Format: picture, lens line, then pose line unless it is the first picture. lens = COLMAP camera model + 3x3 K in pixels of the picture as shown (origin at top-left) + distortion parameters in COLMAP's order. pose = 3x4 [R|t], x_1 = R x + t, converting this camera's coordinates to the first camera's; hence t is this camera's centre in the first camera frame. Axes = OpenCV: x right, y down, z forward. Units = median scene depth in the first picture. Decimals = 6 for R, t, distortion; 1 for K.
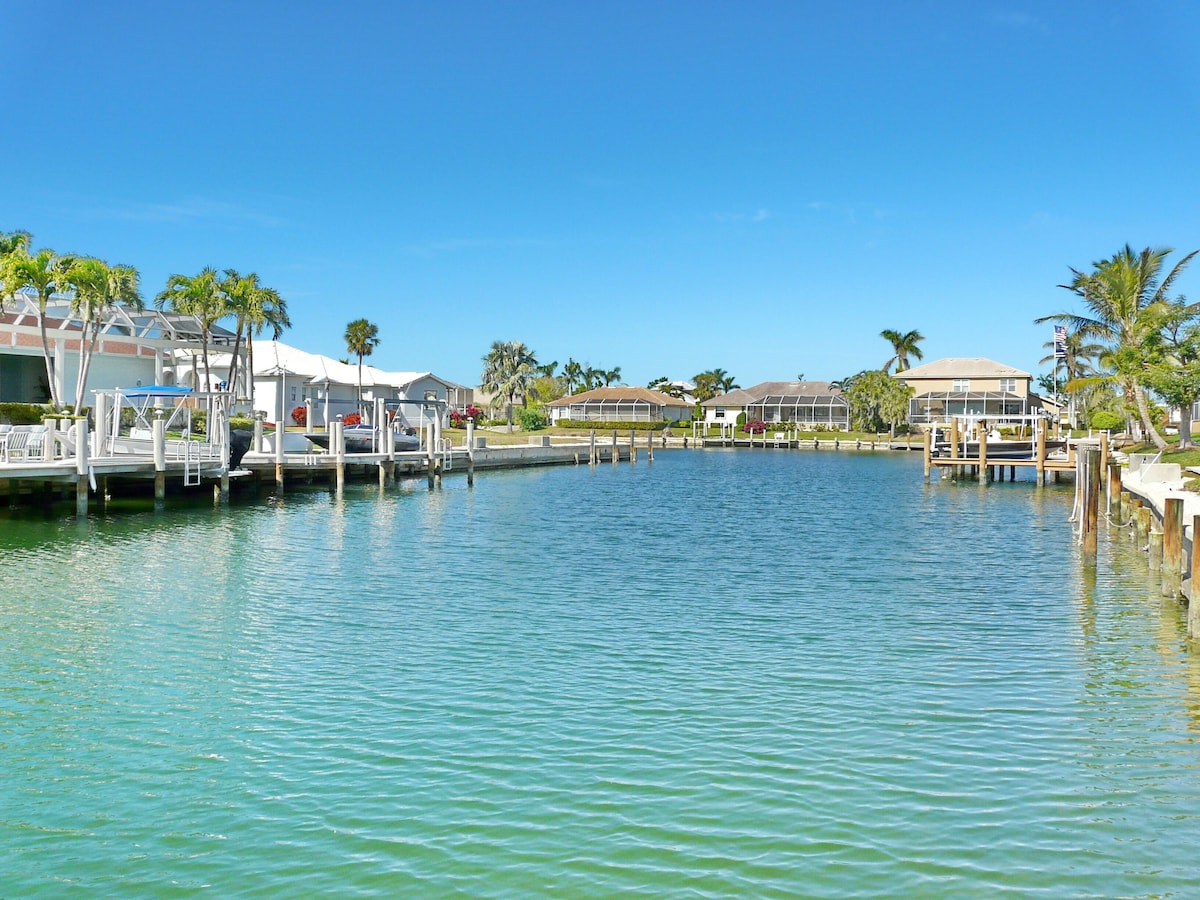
lens RADIAL K [[996.8, 0, 600.0], [0, 996.8, 450.0], [0, 0, 1]] dist [-0.004345, 0.002346]
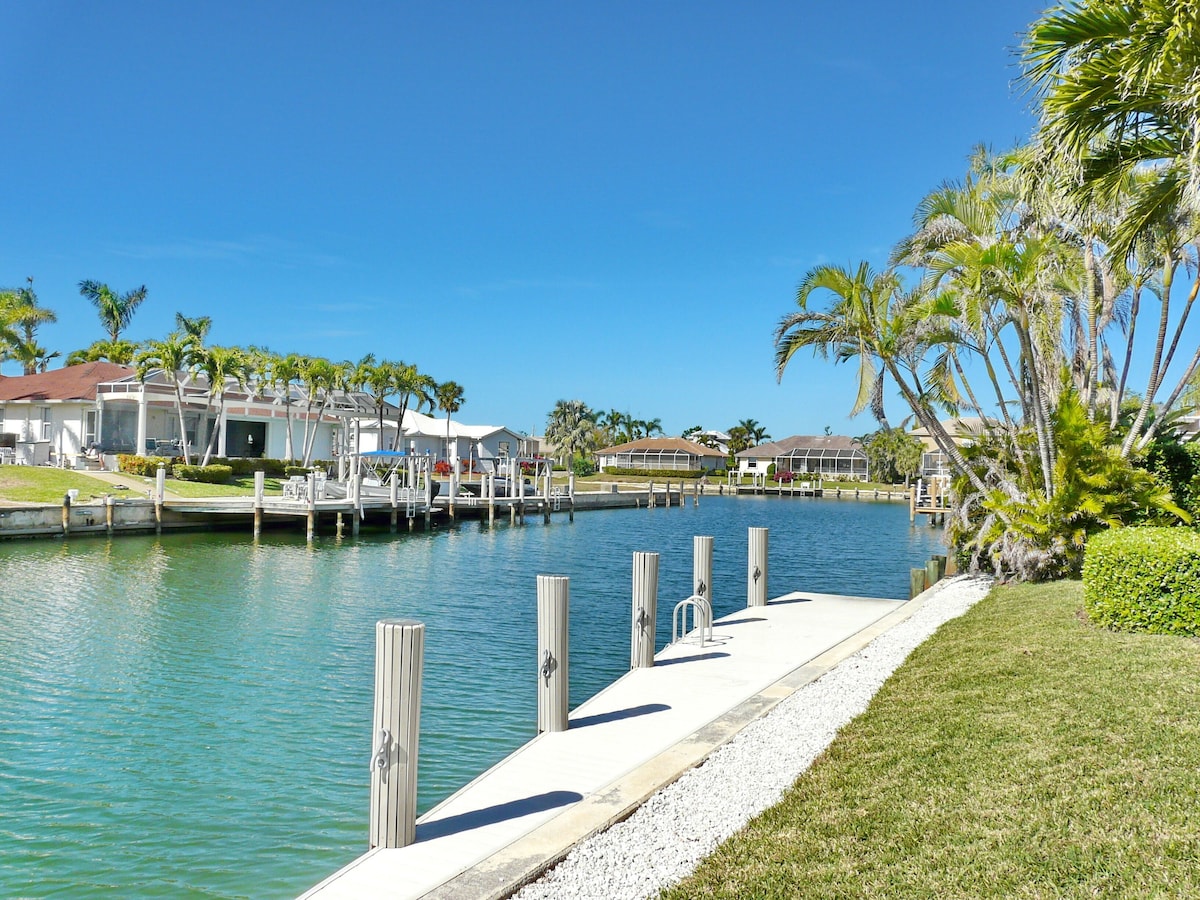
lens RADIAL K [[996.8, 0, 600.0], [0, 996.8, 450.0], [0, 0, 1]] dist [-0.004345, 0.002346]
pose [[0.999440, 0.015450, -0.029696, -0.018669], [-0.016716, 0.998942, -0.042847, -0.001710], [0.029003, 0.043319, 0.998640, -0.130792]]
